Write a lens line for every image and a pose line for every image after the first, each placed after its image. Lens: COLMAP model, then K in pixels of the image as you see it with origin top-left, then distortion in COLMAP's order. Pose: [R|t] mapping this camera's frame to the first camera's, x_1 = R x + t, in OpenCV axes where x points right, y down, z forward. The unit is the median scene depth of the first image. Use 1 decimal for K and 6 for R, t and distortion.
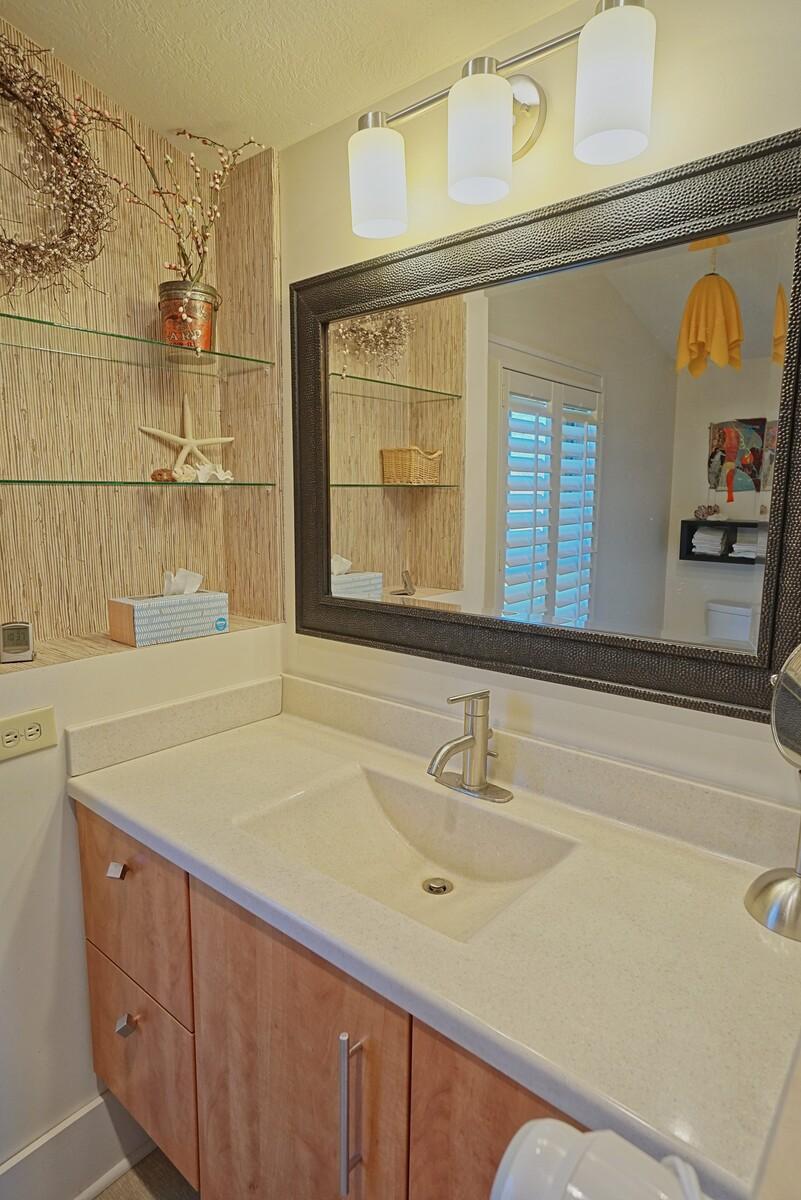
lens RADIAL K [[668.9, 0, 393.4], [0, 668.9, 598.5], [0, 0, 1]] dist [-0.030924, 0.022291]
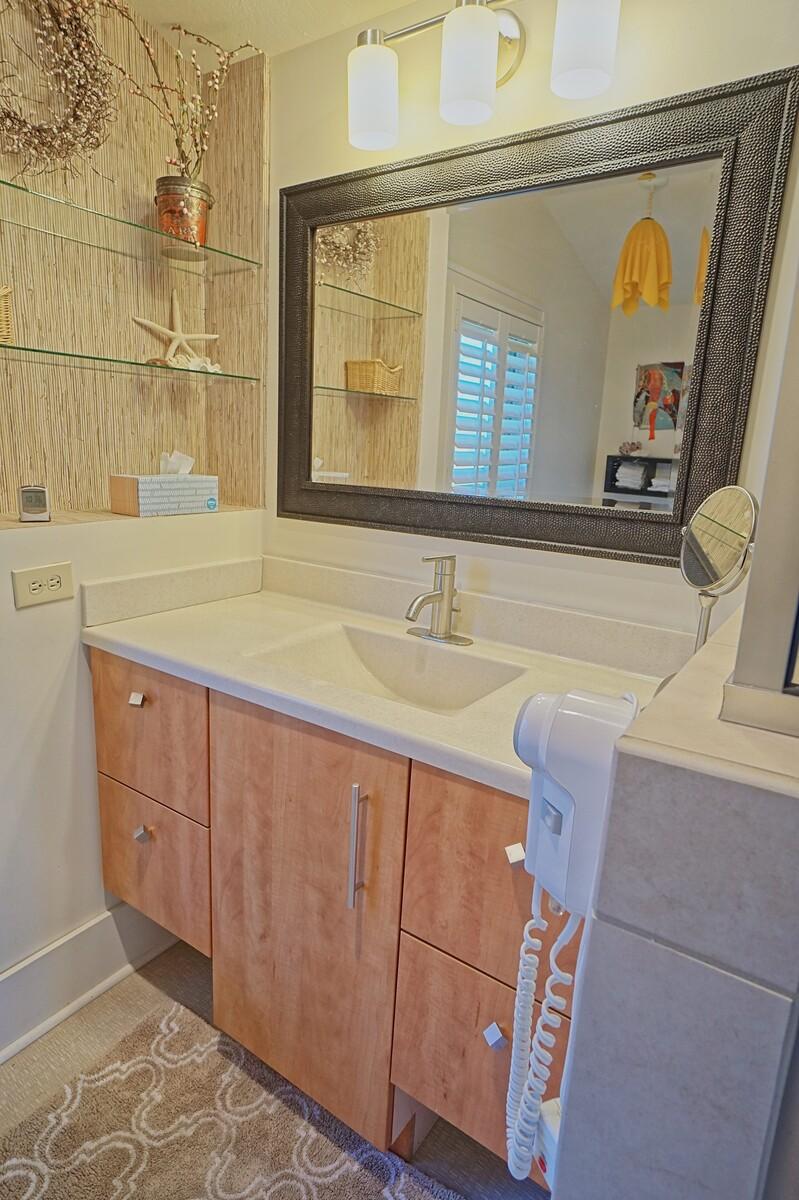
lens RADIAL K [[668.9, 0, 392.4], [0, 668.9, 598.5], [0, 0, 1]] dist [-0.030924, 0.022291]
pose [[0.993796, 0.015377, 0.110150, -0.088787], [-0.024078, 0.996654, 0.078107, 0.112639], [-0.108581, -0.080274, 0.990841, -0.157090]]
